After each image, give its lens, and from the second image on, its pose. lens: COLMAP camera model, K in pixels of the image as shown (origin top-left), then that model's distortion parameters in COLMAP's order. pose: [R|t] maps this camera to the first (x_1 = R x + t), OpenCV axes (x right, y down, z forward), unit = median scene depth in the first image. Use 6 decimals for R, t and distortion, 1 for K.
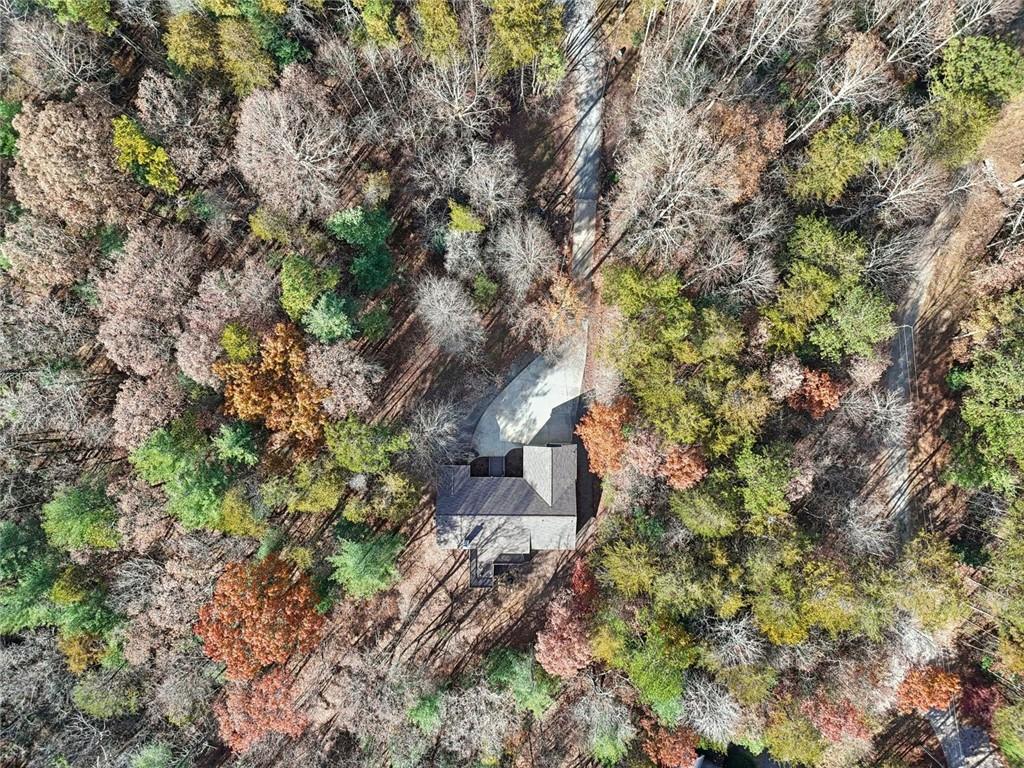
lens RADIAL K [[716.9, 0, 502.9], [0, 716.9, 382.5], [0, 0, 1]] dist [0.087906, -0.048700]
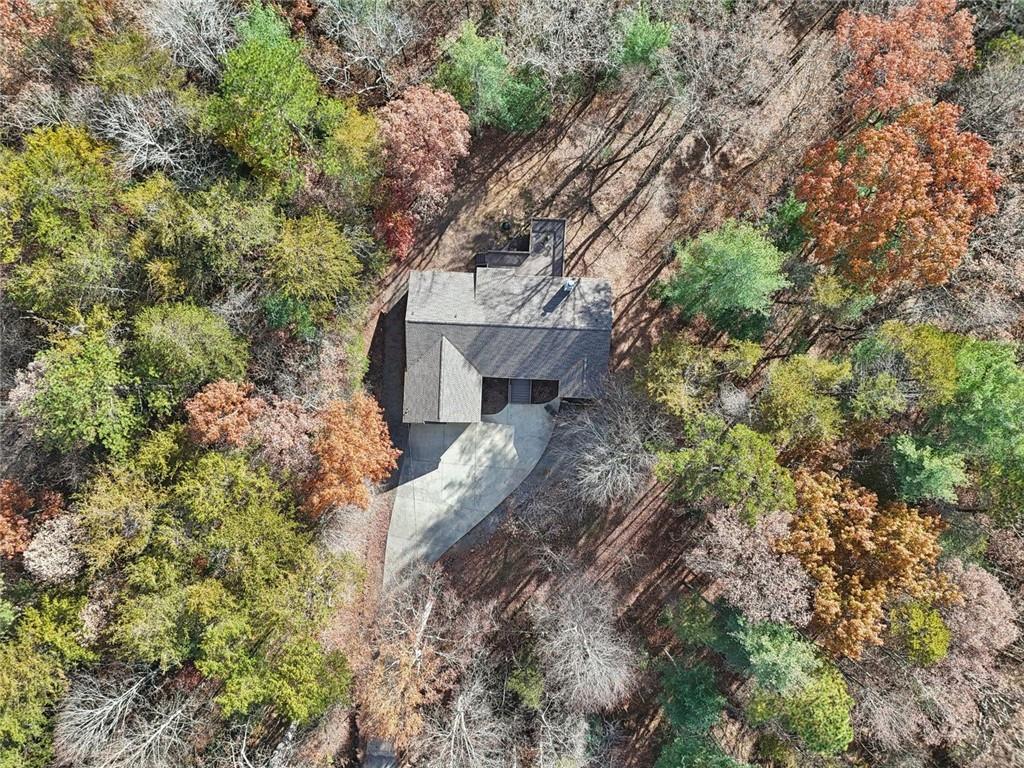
lens RADIAL K [[716.9, 0, 516.8], [0, 716.9, 392.6], [0, 0, 1]] dist [0.087906, -0.048700]
pose [[-0.999403, -0.033696, -0.007610, -0.000153], [0.033860, -0.999172, -0.022541, 0.148182], [-0.006844, -0.022785, 0.999717, 0.340858]]
